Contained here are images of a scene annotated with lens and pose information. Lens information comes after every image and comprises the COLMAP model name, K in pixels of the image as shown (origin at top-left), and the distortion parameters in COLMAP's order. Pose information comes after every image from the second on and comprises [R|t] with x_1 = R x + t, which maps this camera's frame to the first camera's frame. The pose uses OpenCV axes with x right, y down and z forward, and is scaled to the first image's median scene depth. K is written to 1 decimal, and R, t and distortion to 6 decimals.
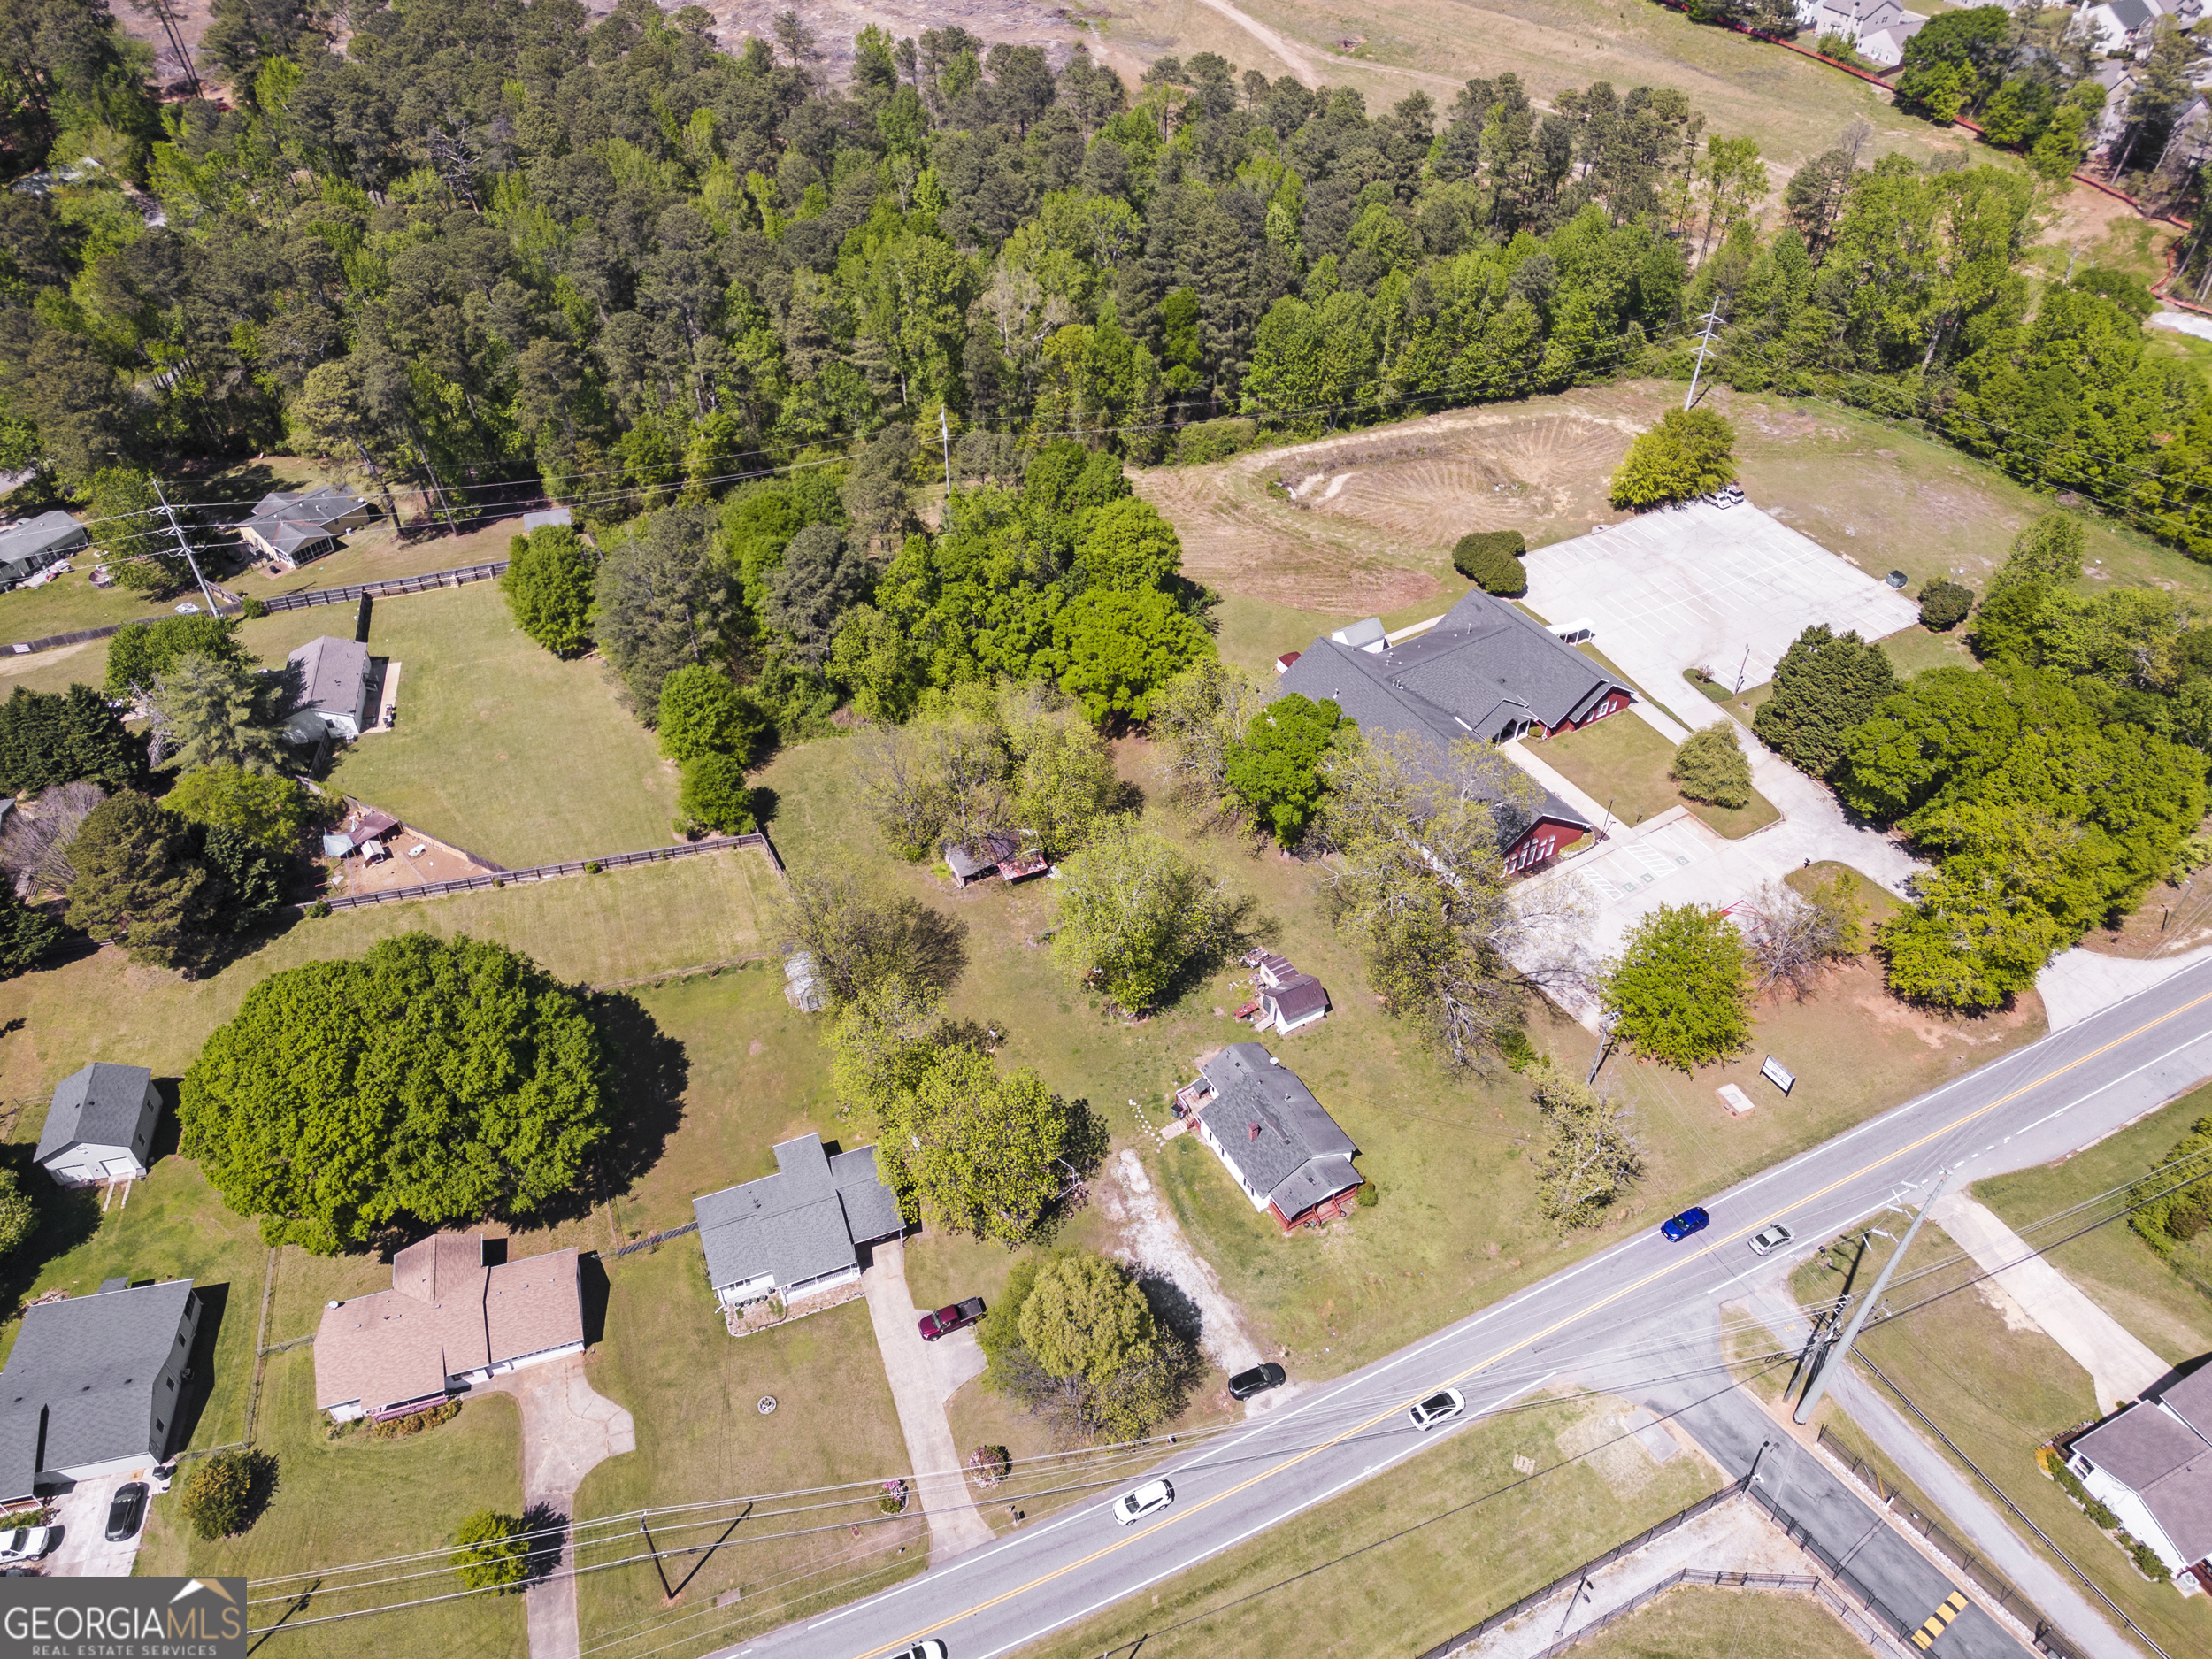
lens RADIAL K [[1549.6, 0, 1117.6], [0, 1549.6, 854.1], [0, 0, 1]] dist [0.059172, -0.051762]
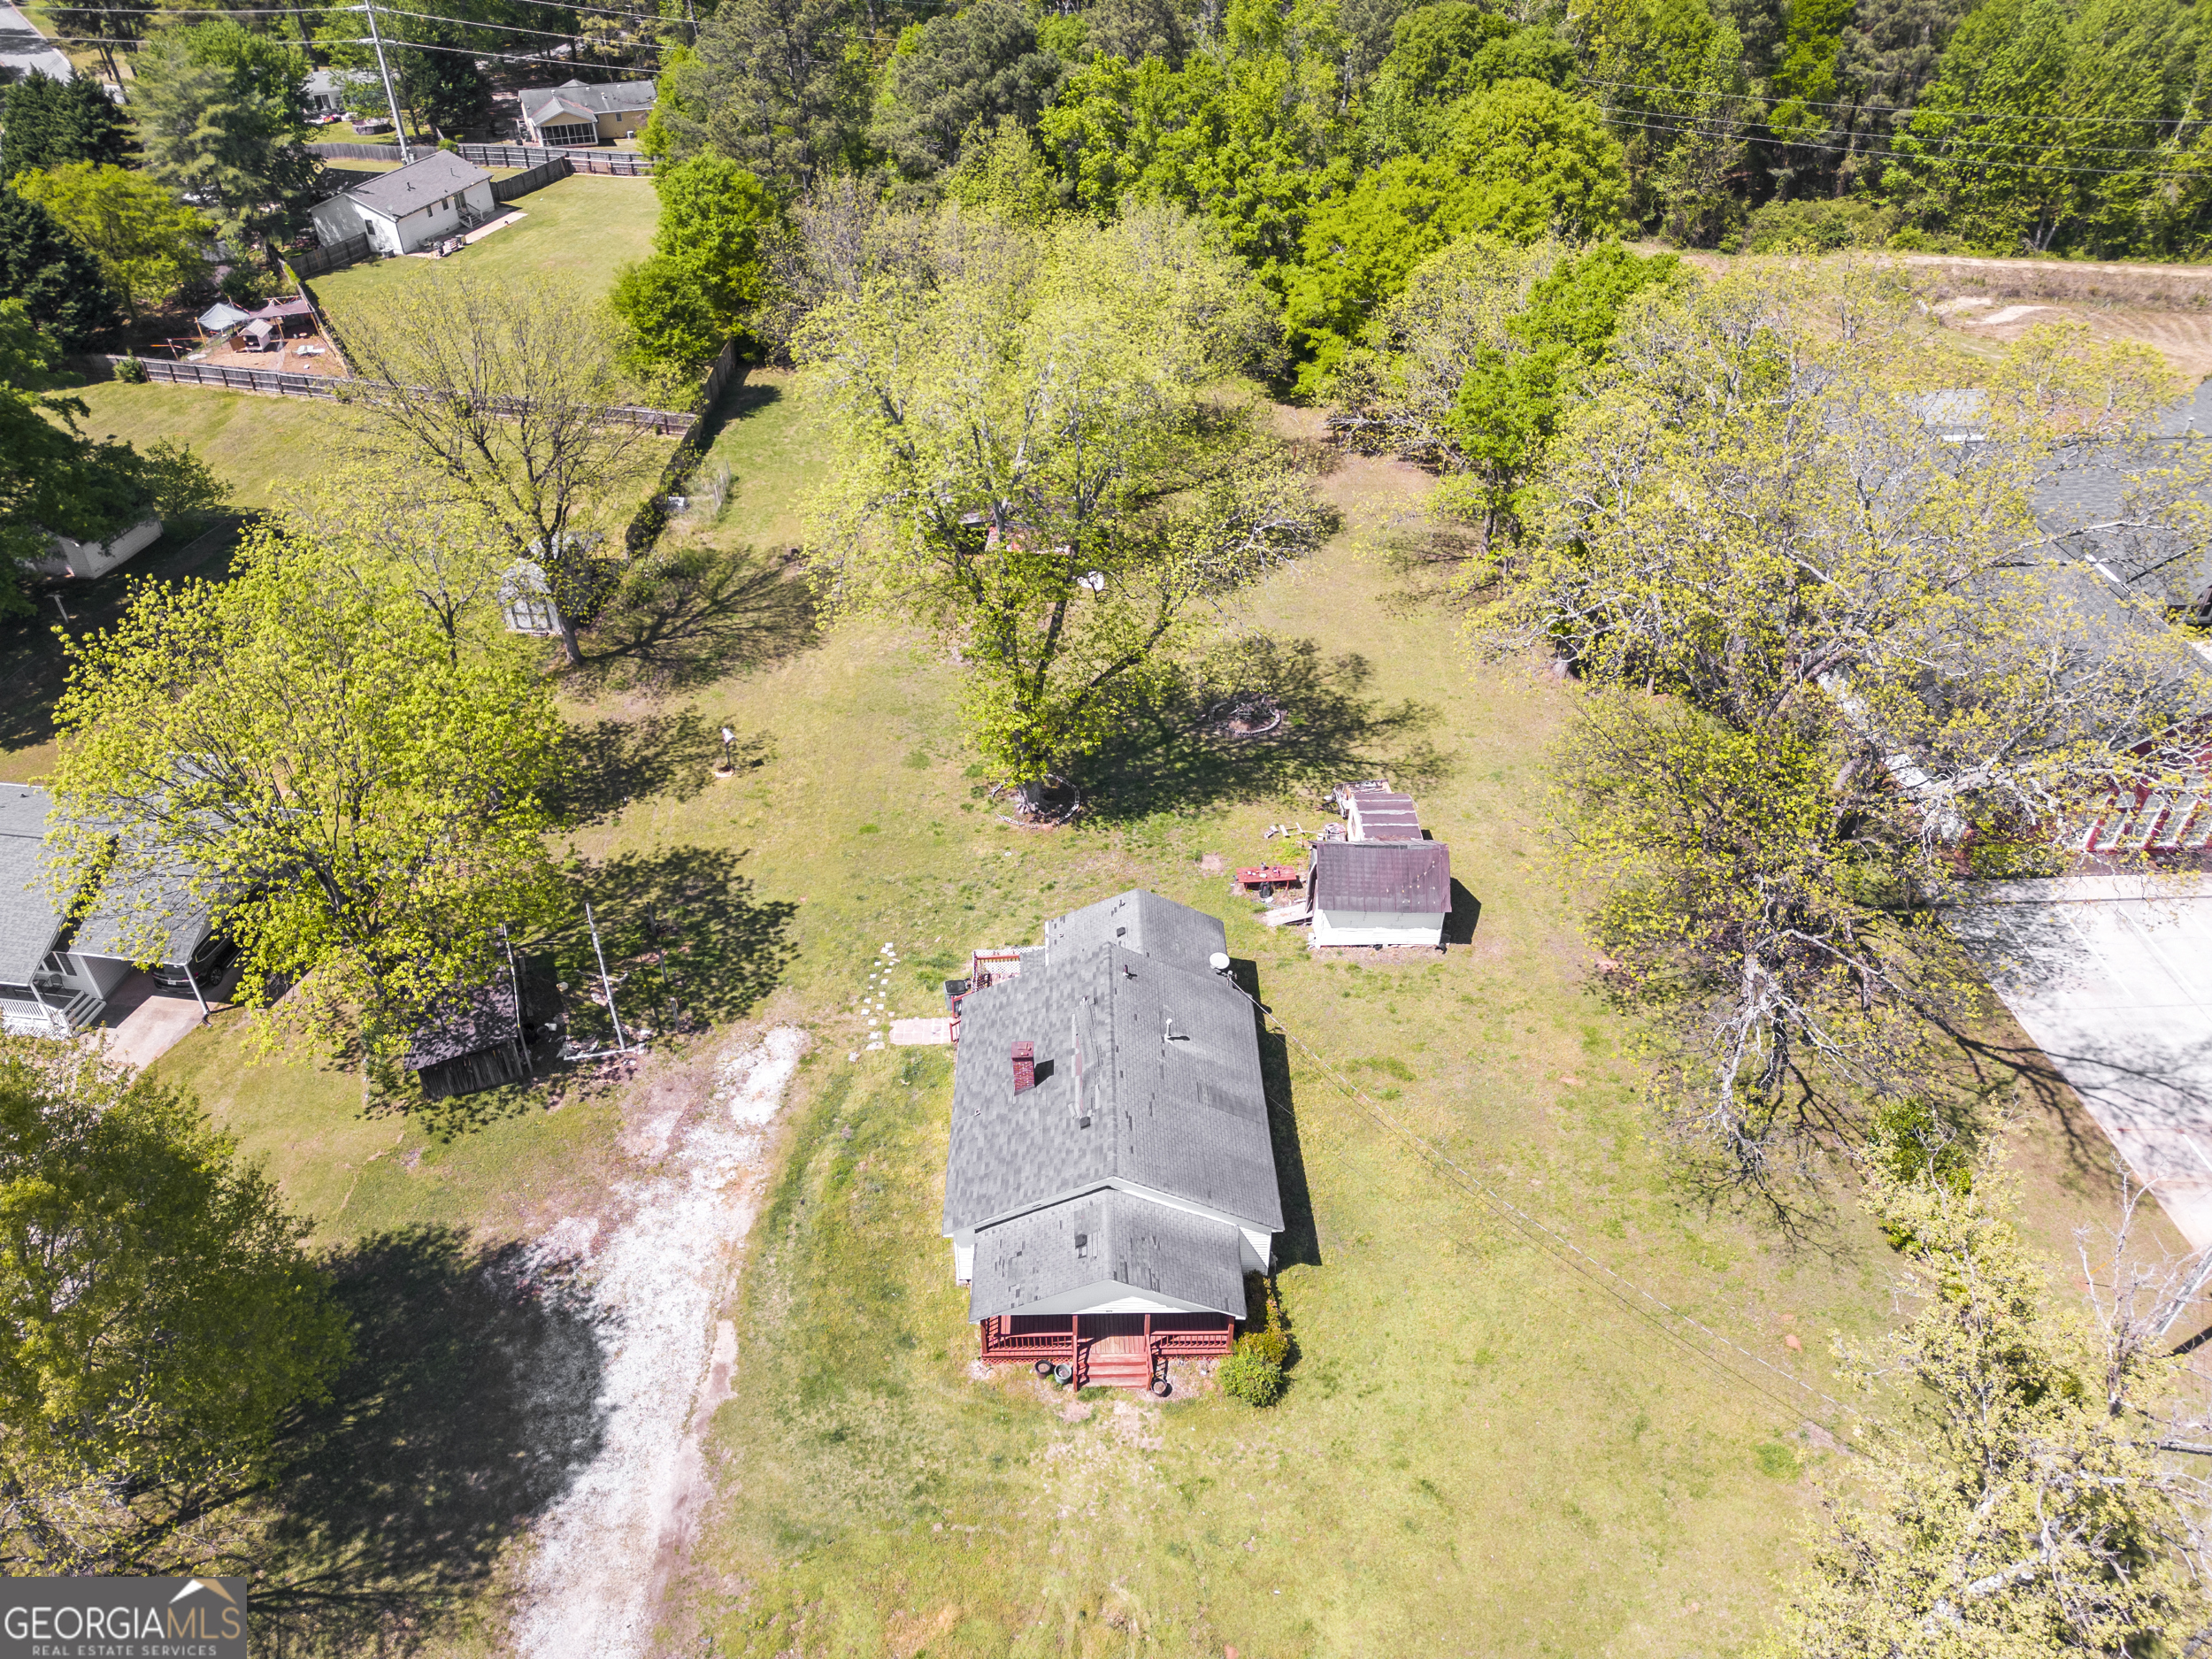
lens RADIAL K [[1549.6, 0, 1108.0], [0, 1549.6, 828.1], [0, 0, 1]] dist [0.059172, -0.051762]
pose [[0.874048, 0.288088, -0.391211, 0.186405], [-0.329780, 0.943110, -0.042290, 0.109086], [0.356772, 0.165976, 0.919329, 0.537182]]
